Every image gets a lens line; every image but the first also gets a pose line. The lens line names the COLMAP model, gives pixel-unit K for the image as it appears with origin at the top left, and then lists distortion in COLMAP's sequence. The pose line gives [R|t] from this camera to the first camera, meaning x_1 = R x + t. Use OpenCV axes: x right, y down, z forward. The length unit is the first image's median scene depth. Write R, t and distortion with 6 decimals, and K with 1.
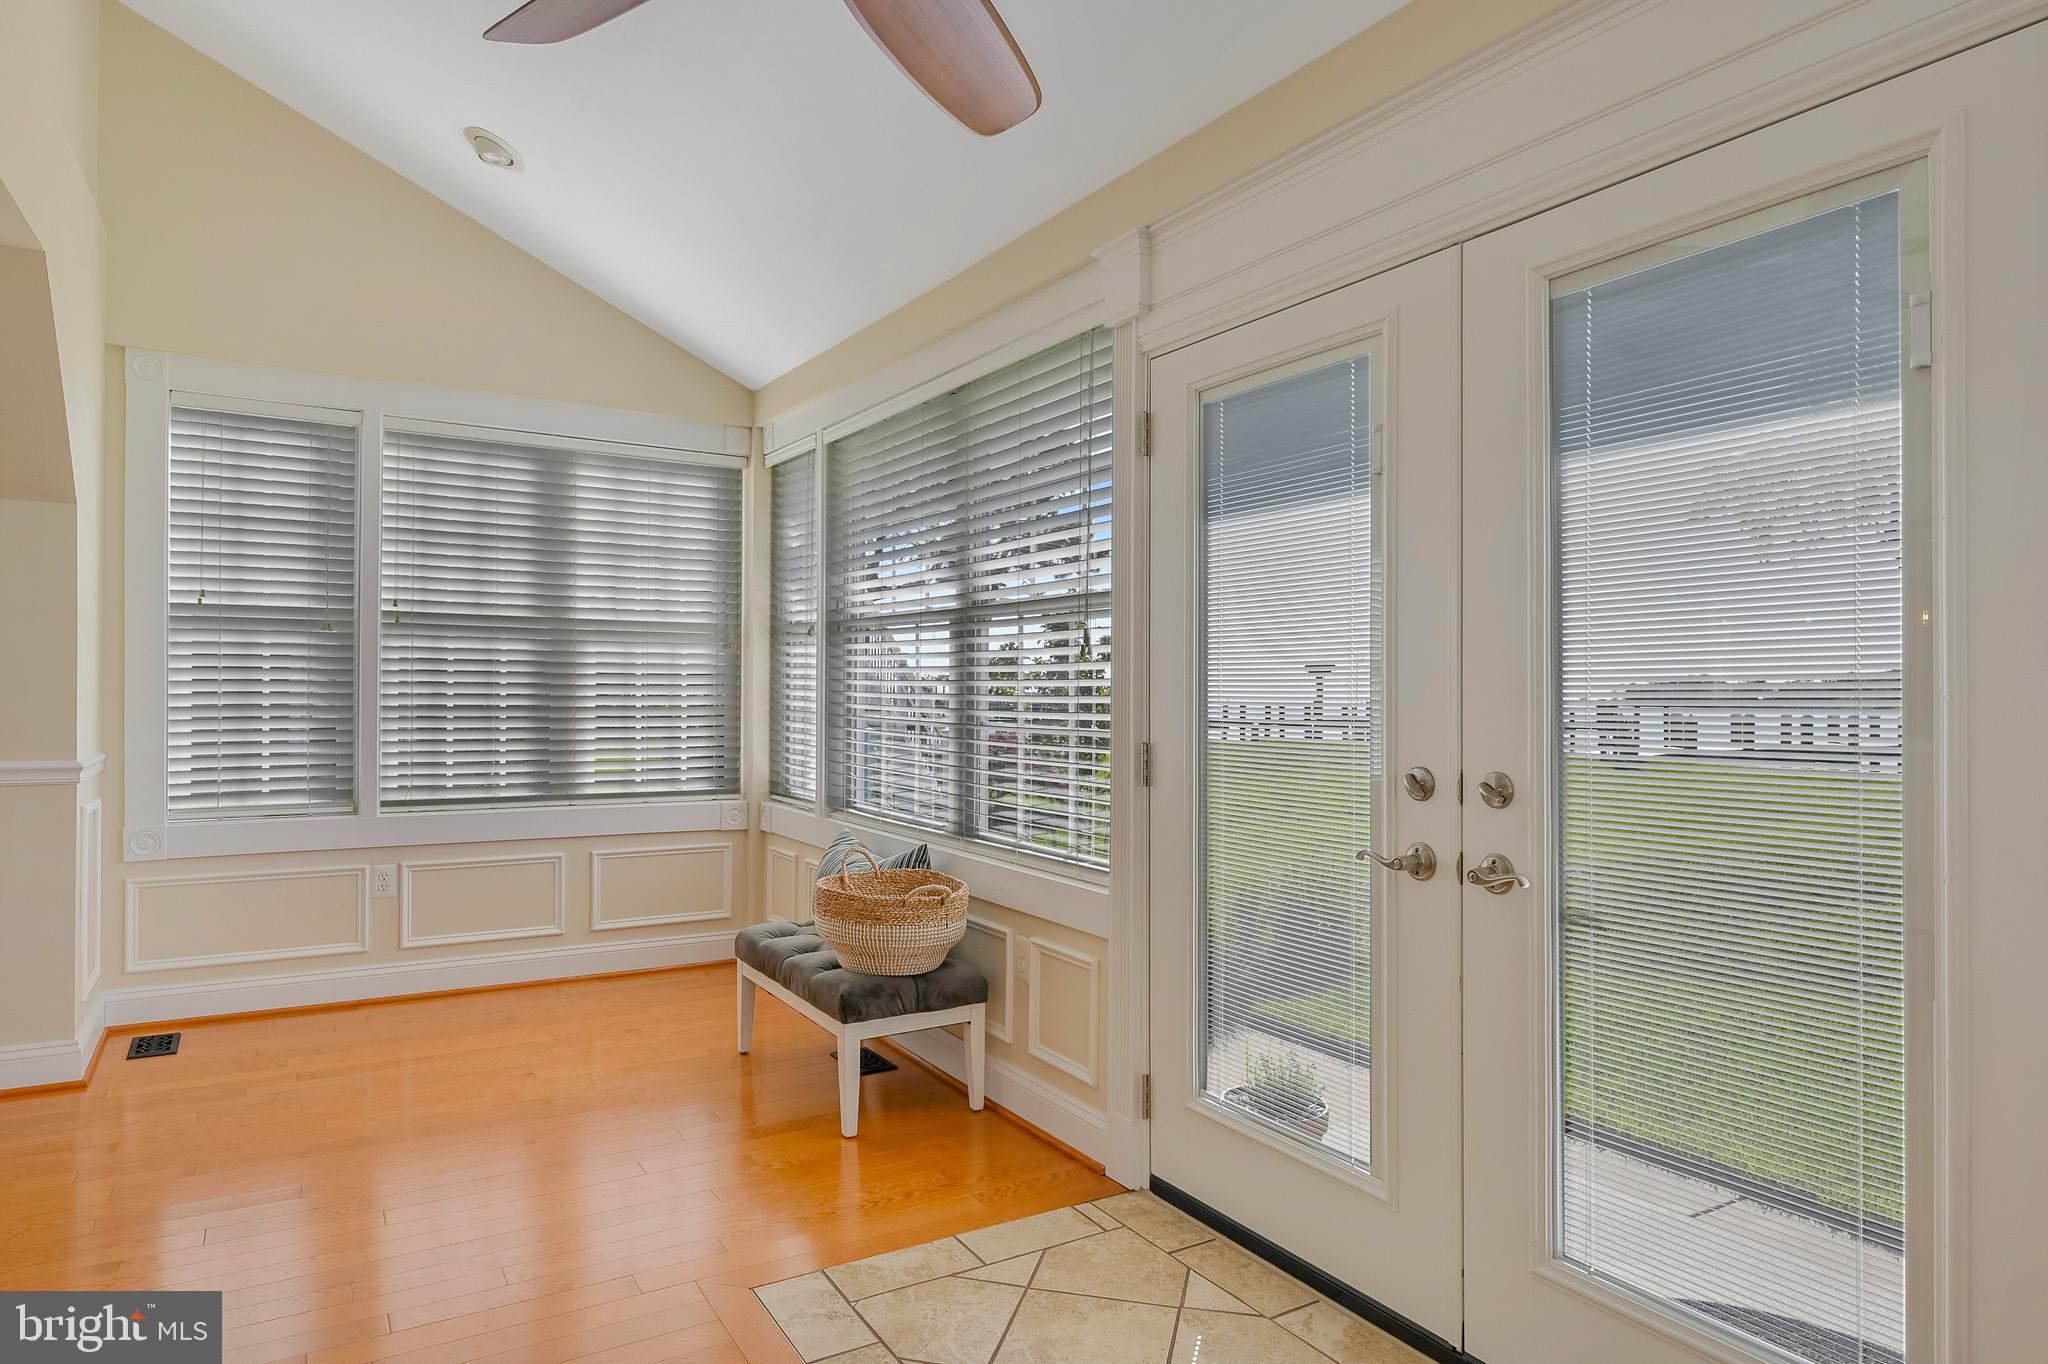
lens RADIAL K [[1176.2, 0, 1021.5], [0, 1176.2, 693.2], [0, 0, 1]] dist [-0.006511, -0.002122]
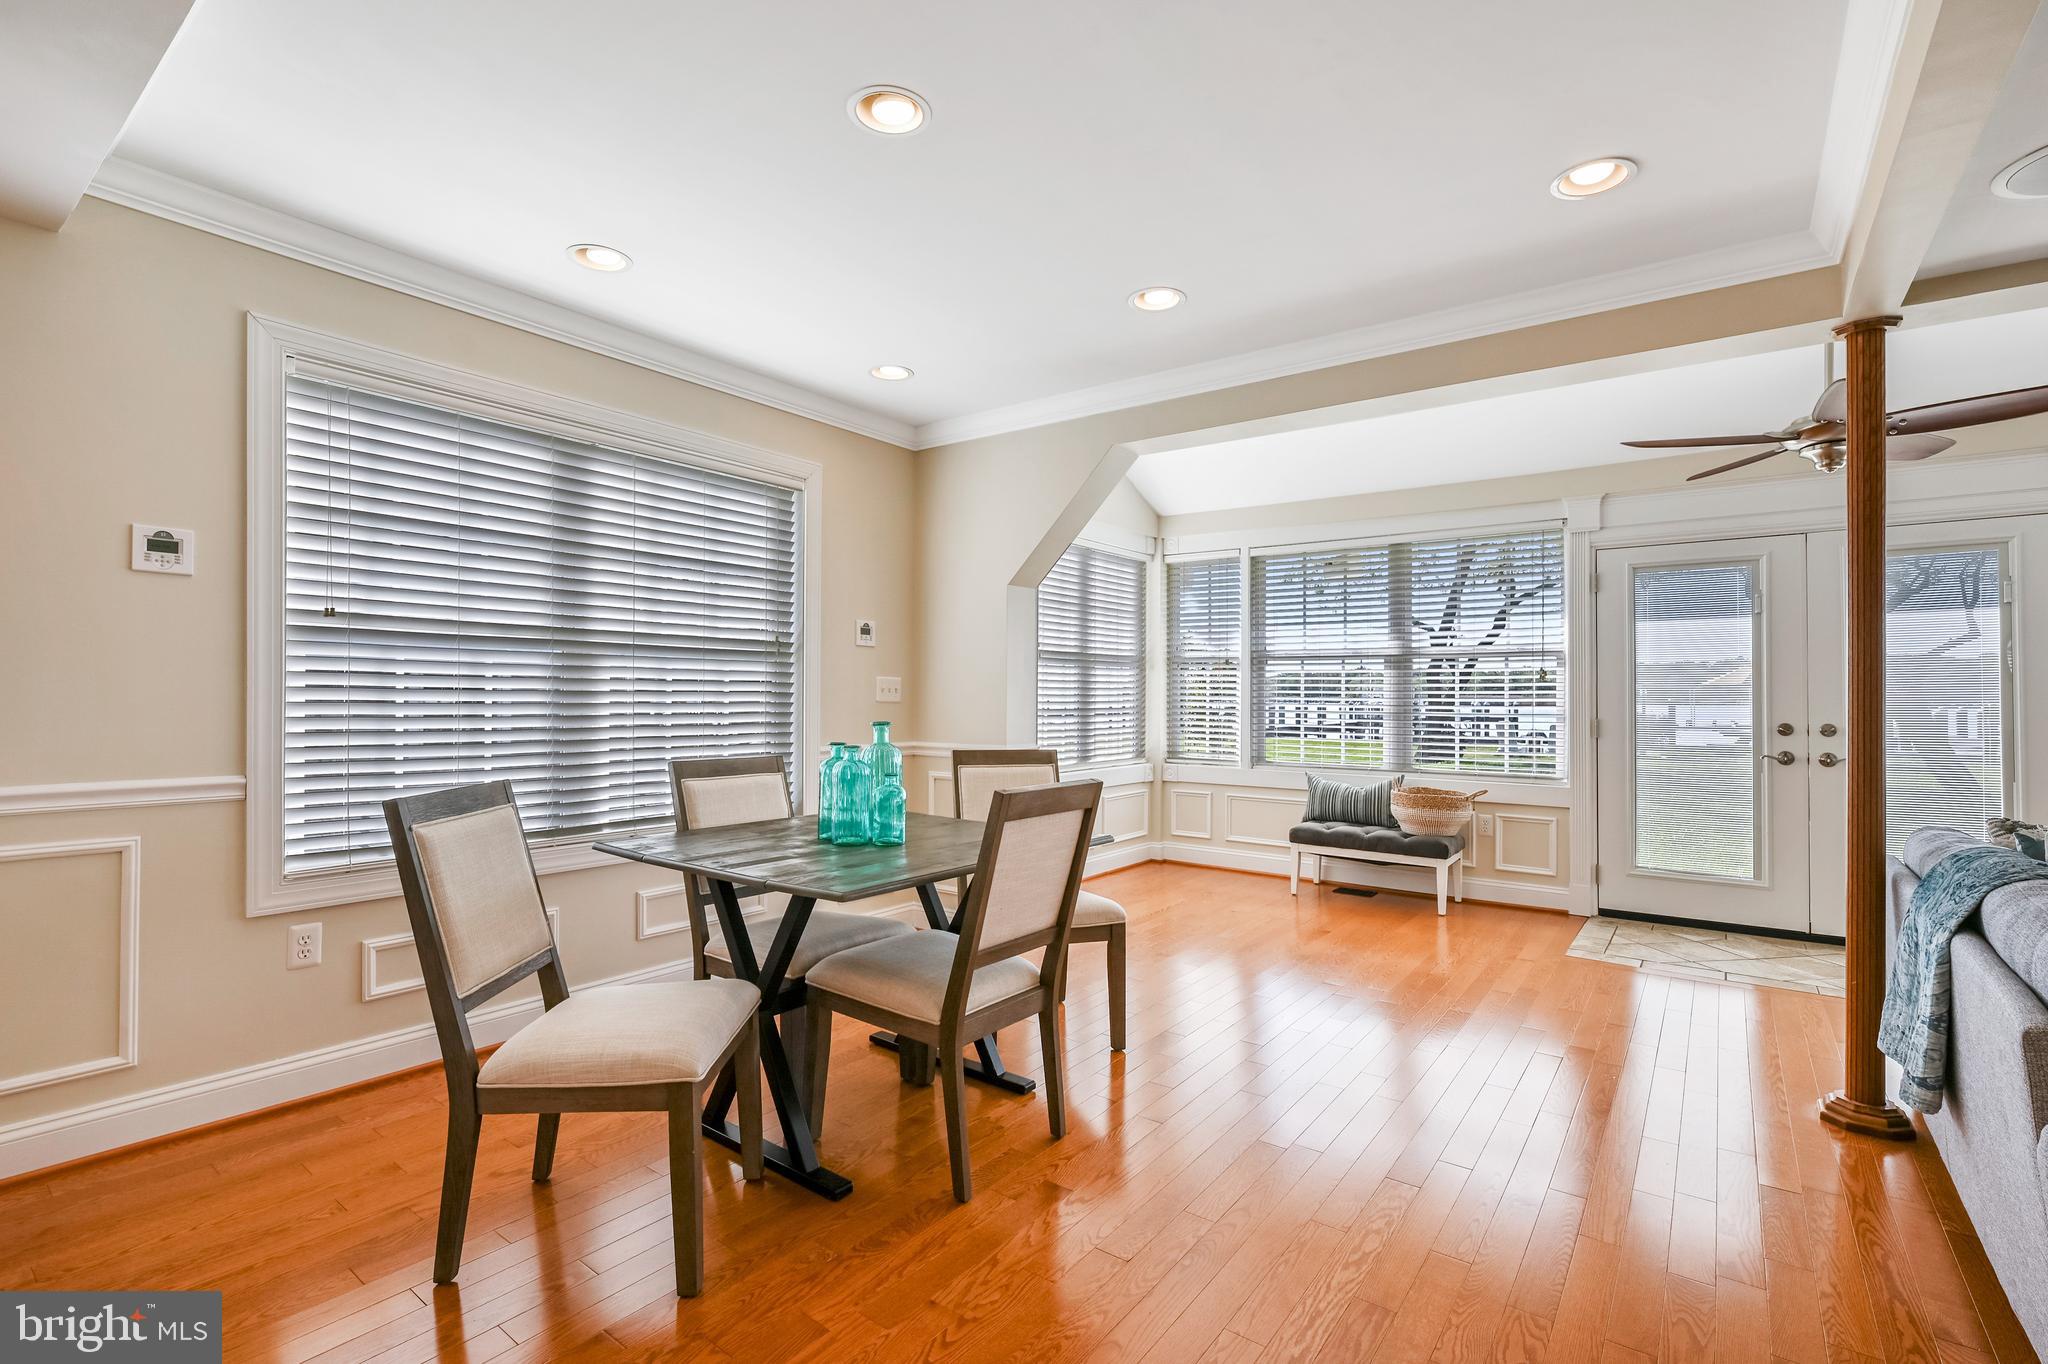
lens RADIAL K [[935.7, 0, 1015.2], [0, 935.7, 692.5], [0, 0, 1]] dist [-0.002149, -0.000092]
pose [[0.934151, -0.007731, 0.356793, -1.009473], [0.008178, 0.999967, 0.000256, -0.011194], [-0.356783, 0.002679, 0.934183, -0.185187]]
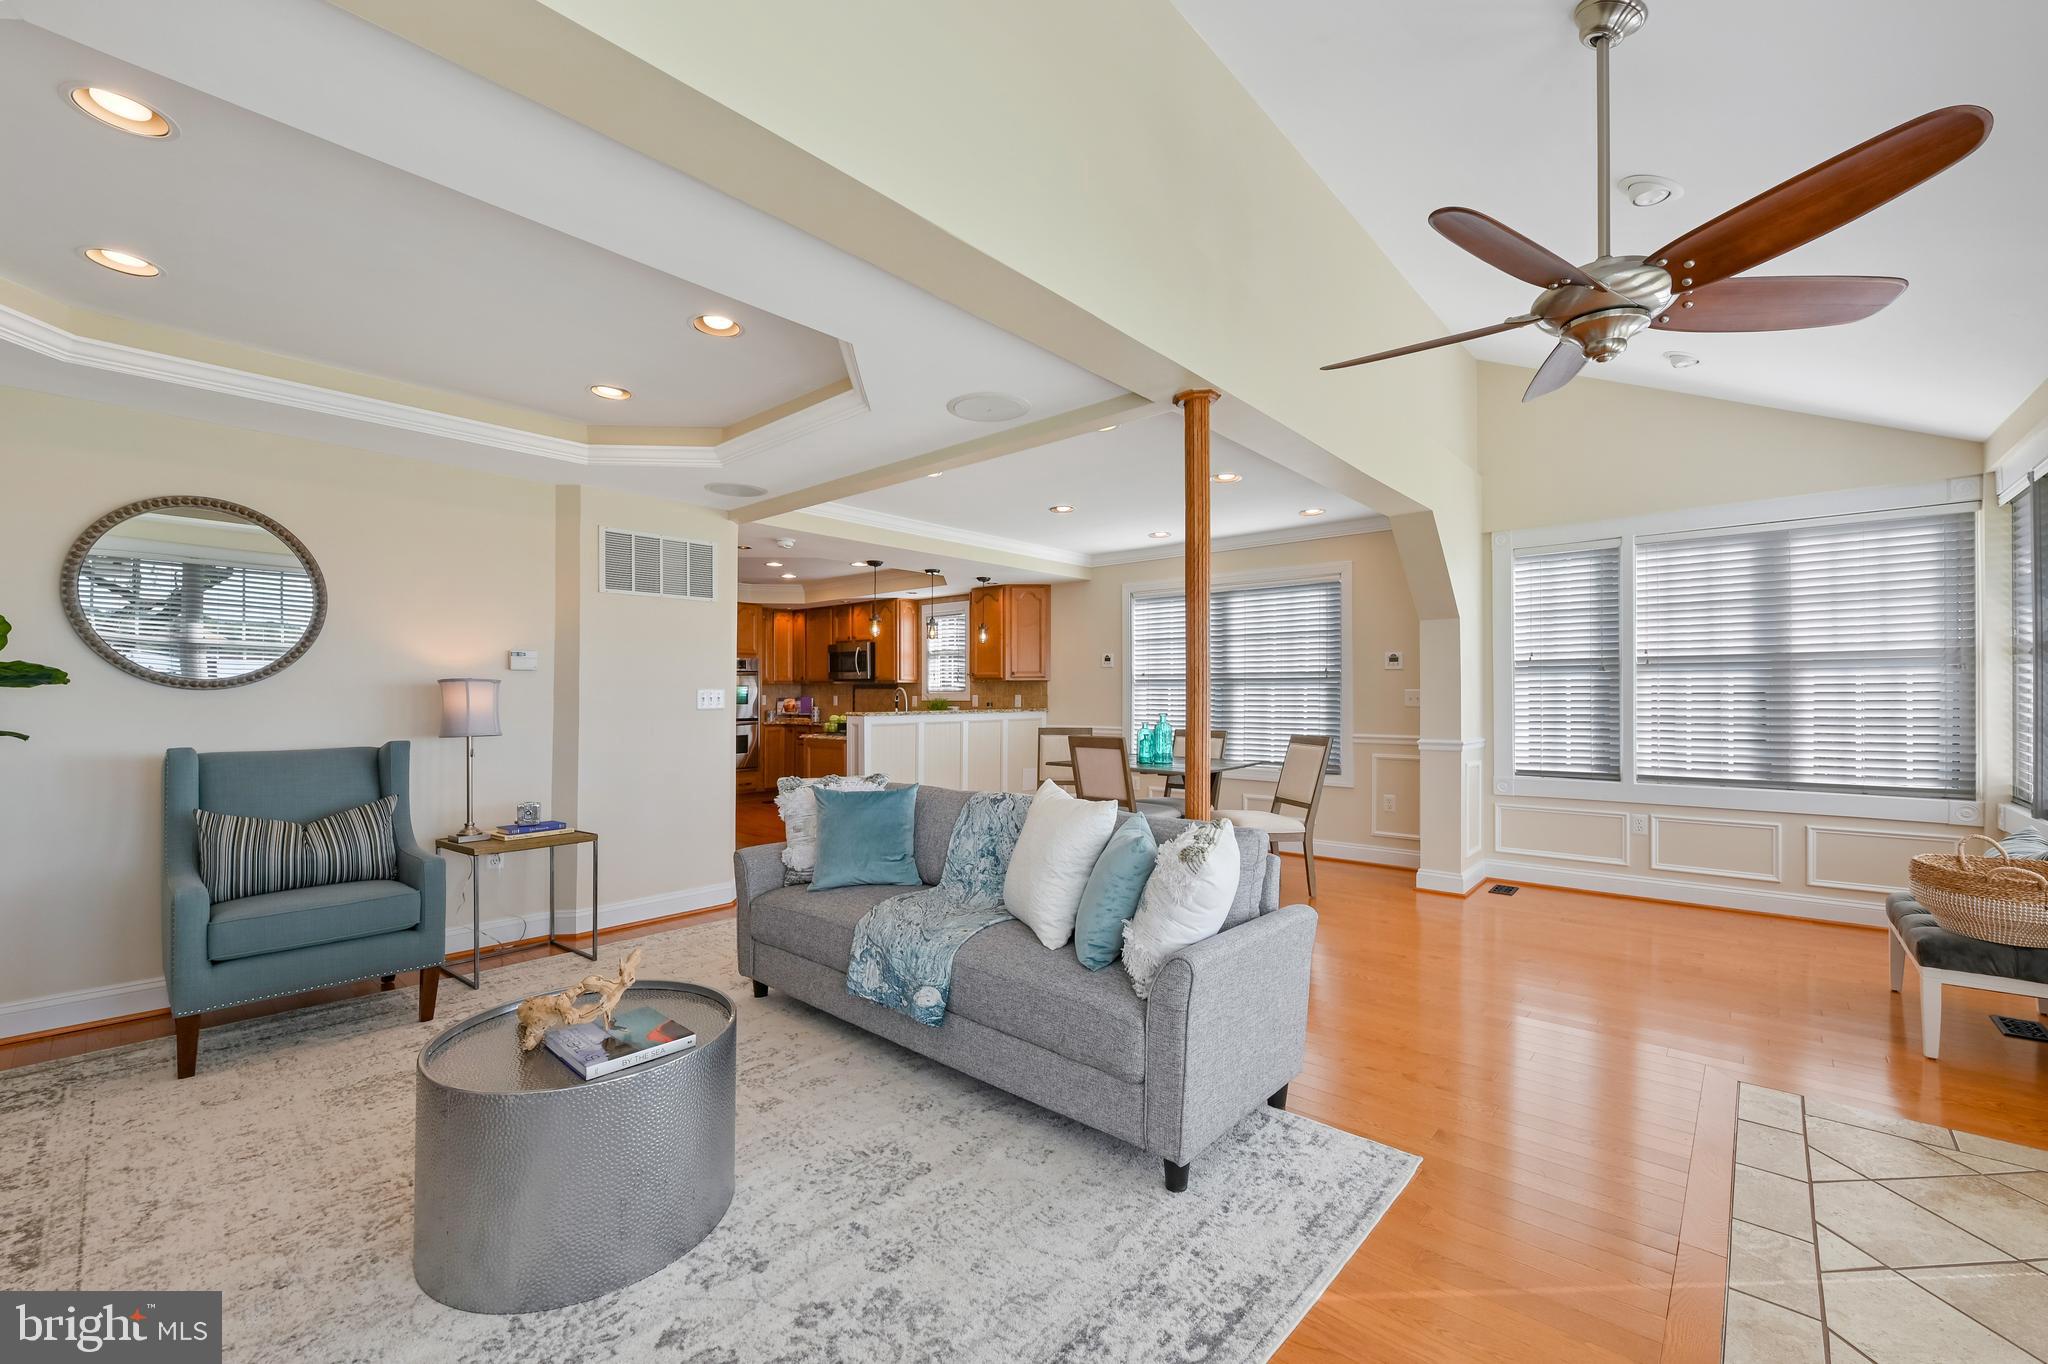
lens RADIAL K [[828.9, 0, 1020.0], [0, 828.9, 686.8], [0, 0, 1]] dist [-0.005768, -0.000299]
pose [[0.277503, -0.028086, -0.960314, 0.305729], [0.000108, 0.999573, -0.029203, 0.003716], [0.960725, 0.008000, 0.277387, -0.129362]]
